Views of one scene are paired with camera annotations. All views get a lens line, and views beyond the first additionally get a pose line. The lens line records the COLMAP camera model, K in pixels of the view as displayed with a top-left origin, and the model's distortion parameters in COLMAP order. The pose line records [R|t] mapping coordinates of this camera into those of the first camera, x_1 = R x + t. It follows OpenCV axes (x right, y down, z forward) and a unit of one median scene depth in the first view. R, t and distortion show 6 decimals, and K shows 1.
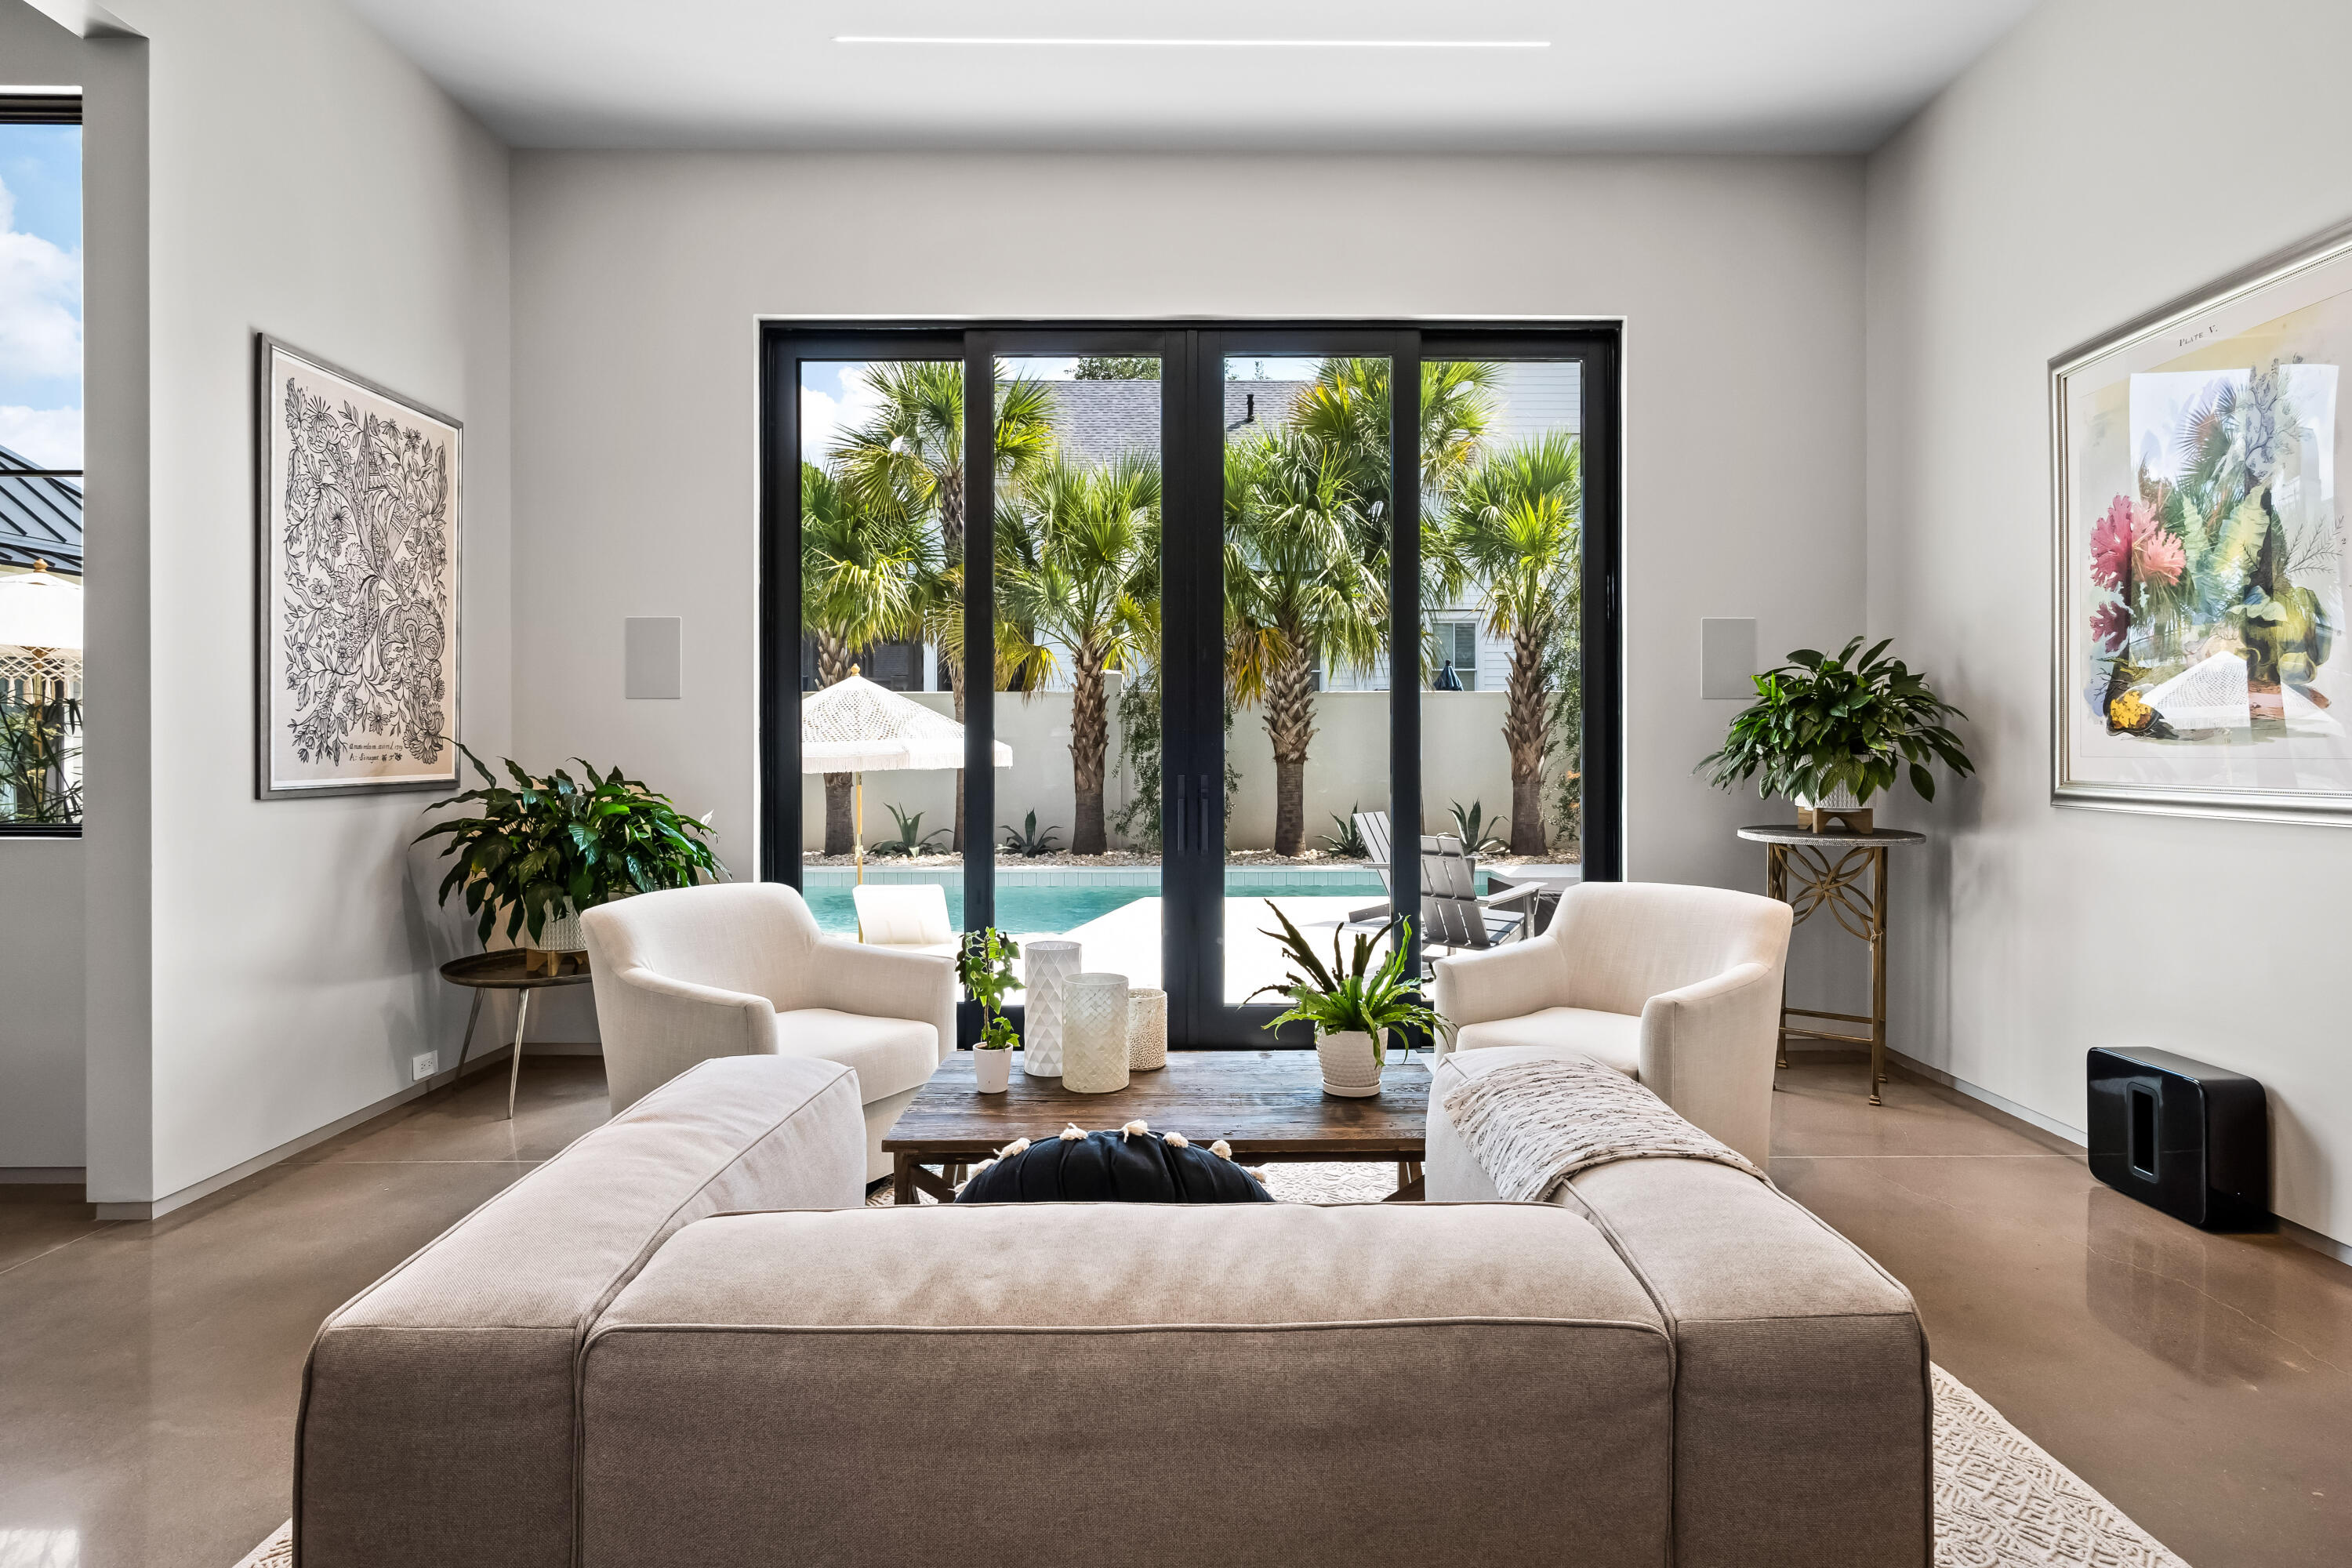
lens RADIAL K [[1180.0, 0, 1196.1], [0, 1180.0, 747.6], [0, 0, 1]] dist [-0.003474, 0.001647]
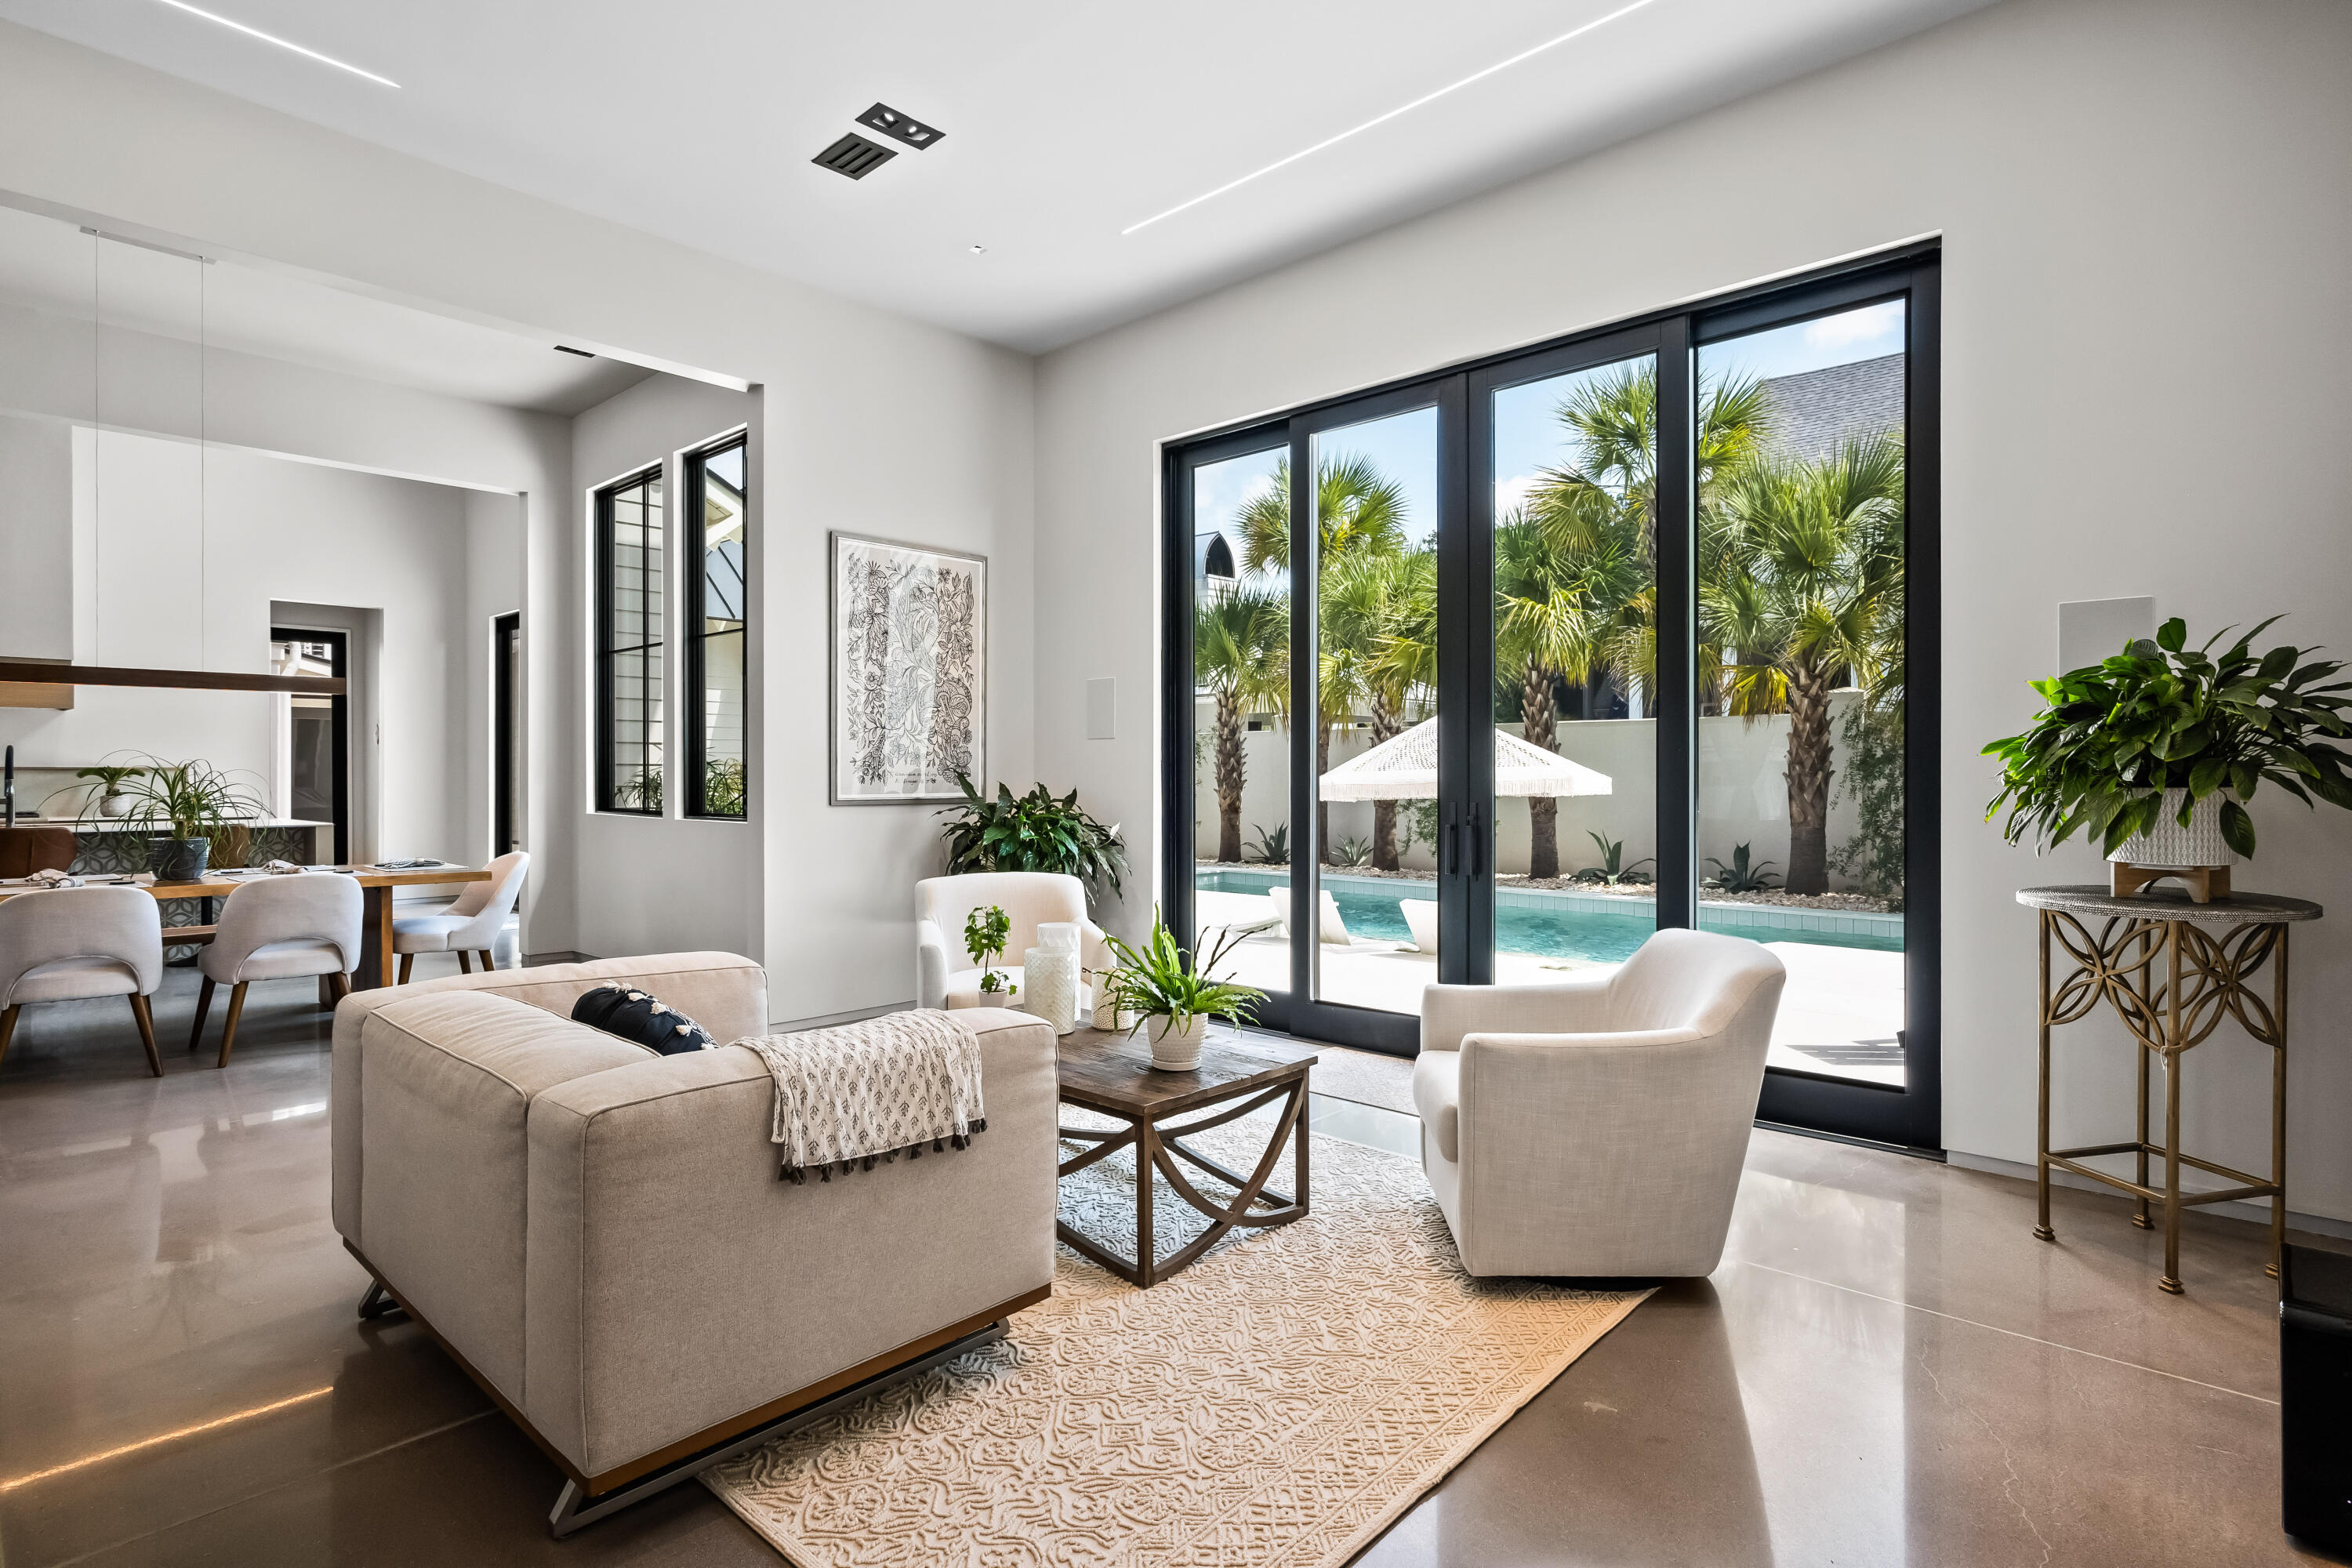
lens RADIAL K [[1180.0, 0, 1194.3], [0, 1180.0, 782.1], [0, 0, 1]] dist [-0.003474, 0.001647]
pose [[0.732870, 0.004838, -0.680352, 0.528412], [-0.000859, 0.999981, 0.006185, -0.000398], [0.680368, -0.003949, 0.732860, 0.077221]]
